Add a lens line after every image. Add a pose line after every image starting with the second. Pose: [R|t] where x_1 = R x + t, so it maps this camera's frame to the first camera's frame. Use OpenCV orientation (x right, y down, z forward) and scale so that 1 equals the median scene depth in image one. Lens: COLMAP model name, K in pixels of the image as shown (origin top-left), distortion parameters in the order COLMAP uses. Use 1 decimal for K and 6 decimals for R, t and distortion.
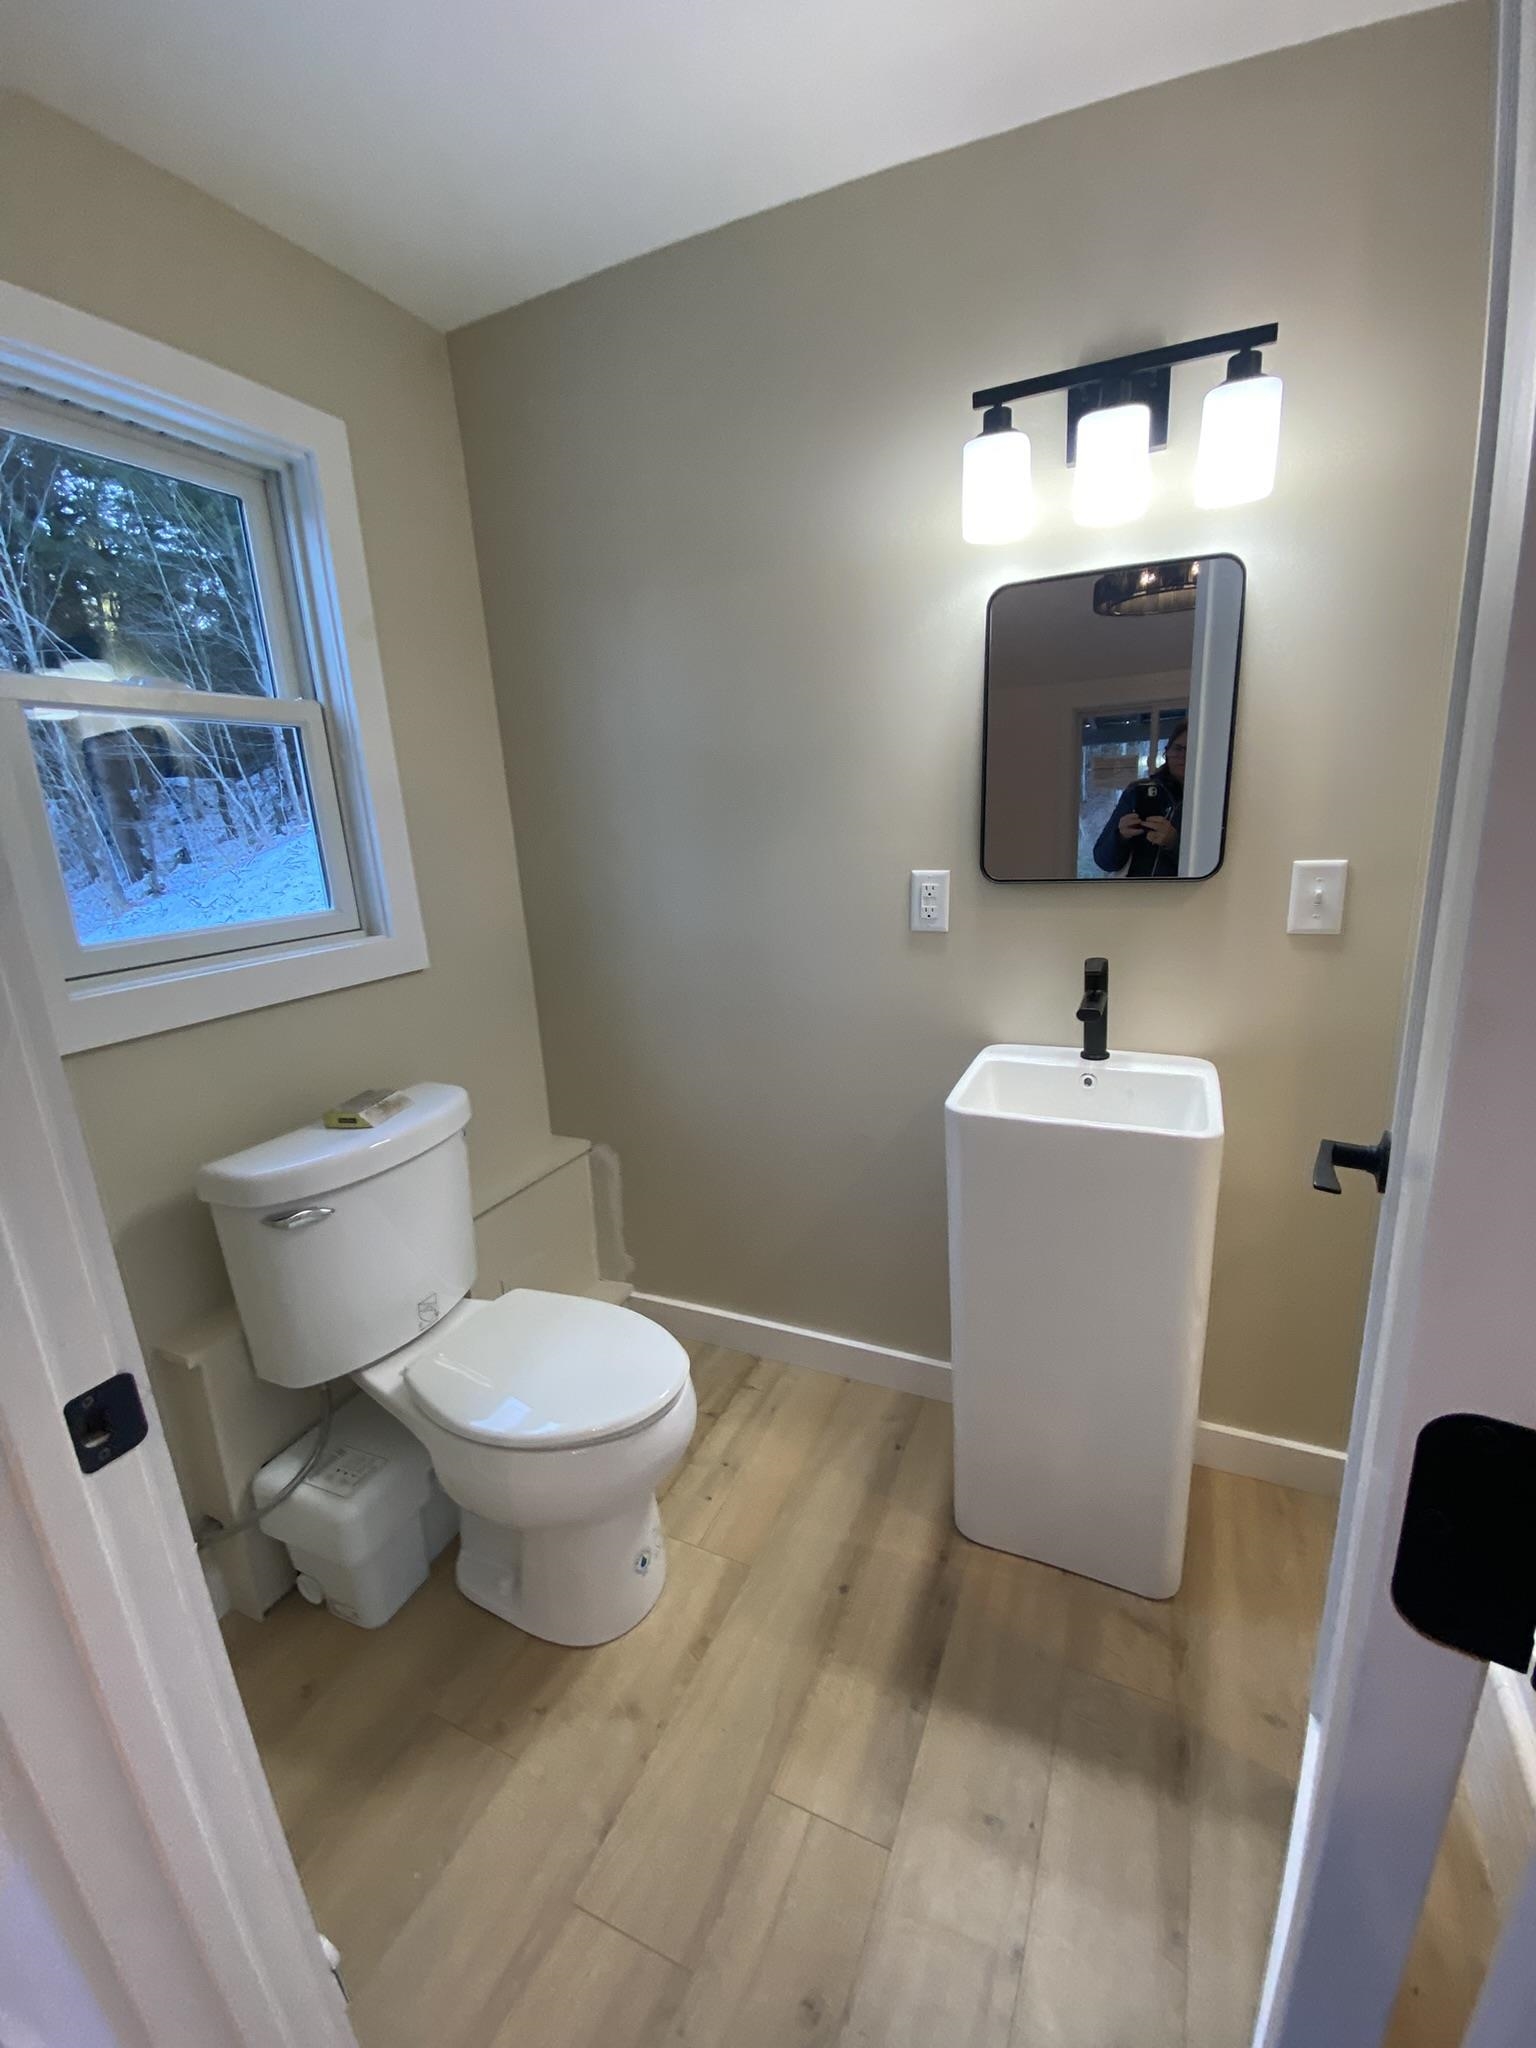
lens RADIAL K [[834.5, 0, 772.1], [0, 834.5, 1019.3], [0, 0, 1]] dist [0.034144, -0.025027]
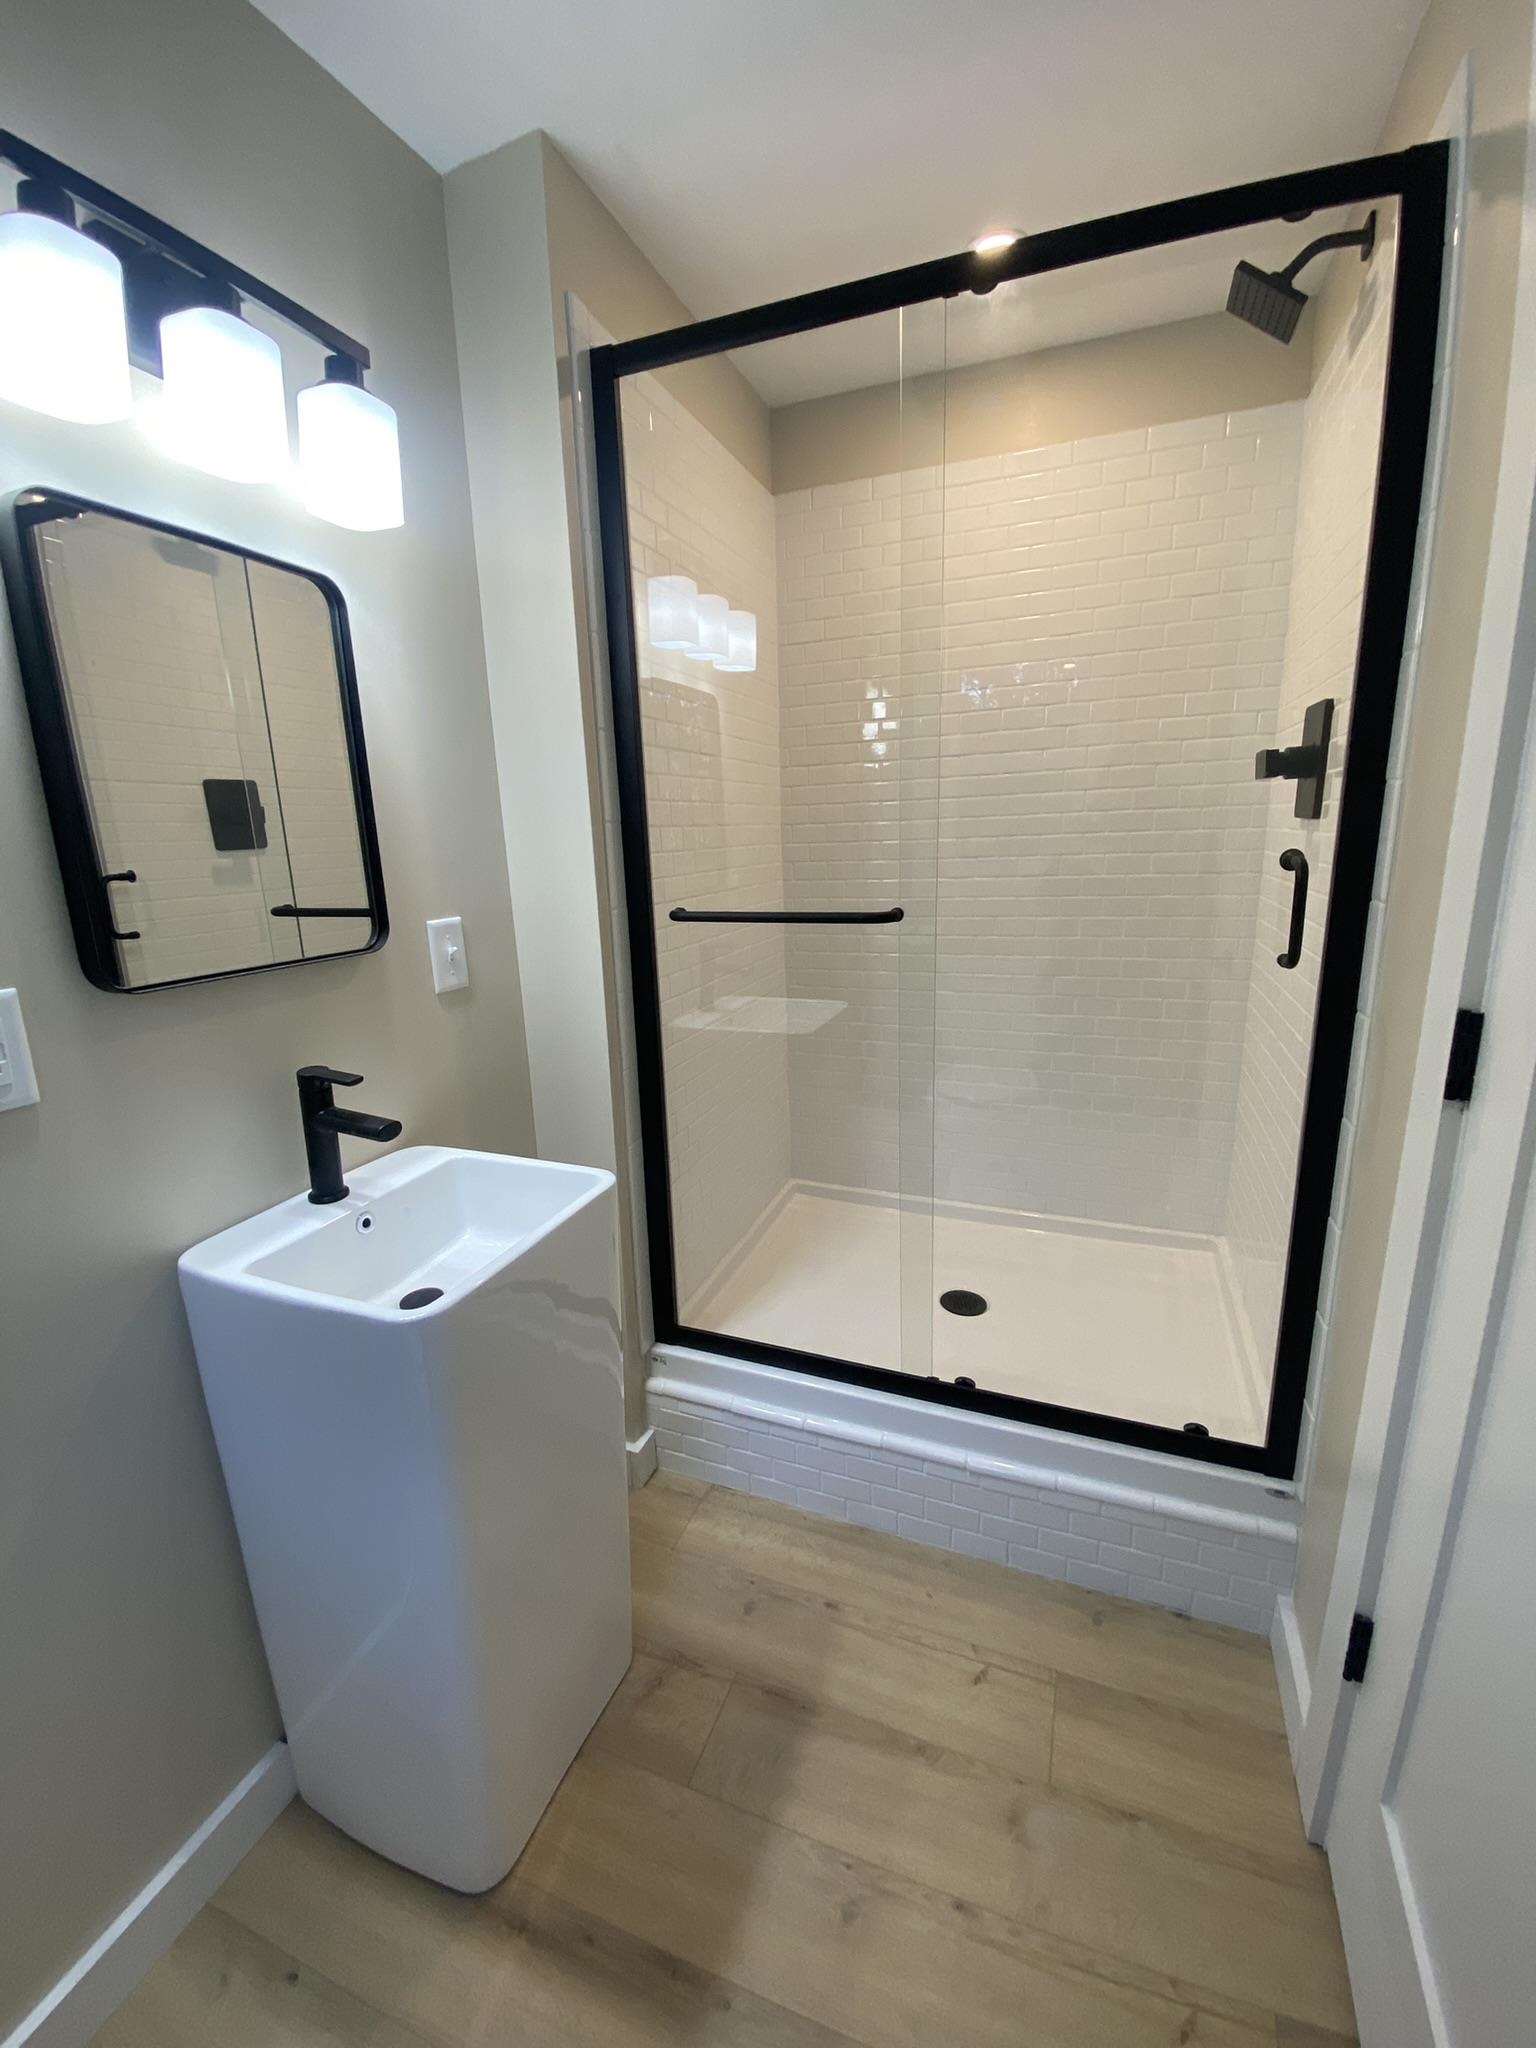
lens RADIAL K [[834.5, 0, 772.1], [0, 834.5, 1019.3], [0, 0, 1]] dist [0.034144, -0.025027]
pose [[-0.056597, -0.172885, 0.983315, -0.388516], [0.272673, 0.944773, 0.181803, -0.148712], [-0.960441, 0.278413, -0.006330, 0.650767]]
